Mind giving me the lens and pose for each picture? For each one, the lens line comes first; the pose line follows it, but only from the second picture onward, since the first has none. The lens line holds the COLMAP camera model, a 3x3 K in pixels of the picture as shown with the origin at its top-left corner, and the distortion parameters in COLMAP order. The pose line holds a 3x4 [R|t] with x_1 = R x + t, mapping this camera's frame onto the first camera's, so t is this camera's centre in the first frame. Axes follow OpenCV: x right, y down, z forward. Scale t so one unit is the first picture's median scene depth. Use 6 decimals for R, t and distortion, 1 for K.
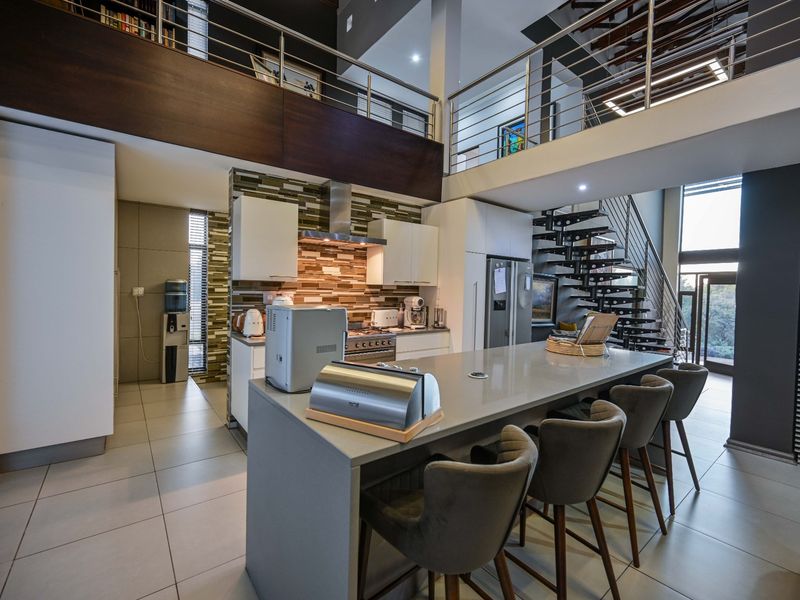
lens RADIAL K [[347.7, 0, 402.5], [0, 347.7, 297.8], [0, 0, 1]] dist [-0.001244, -0.000485]
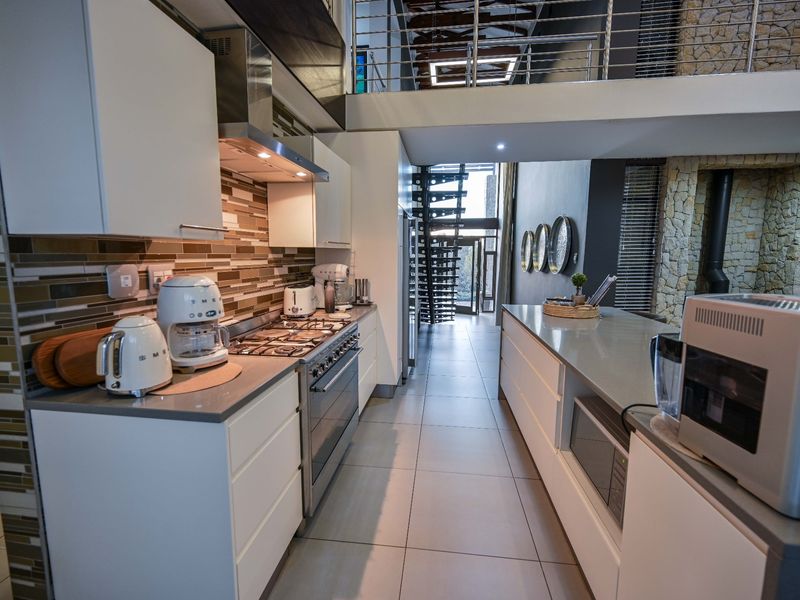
lens RADIAL K [[347.7, 0, 402.5], [0, 347.7, 297.8], [0, 0, 1]] dist [-0.001244, -0.000485]
pose [[0.719123, -0.103837, 0.687081, -0.365869], [0.028211, 0.992320, 0.120440, -0.017452], [-0.694310, -0.067228, 0.716529, 0.424307]]
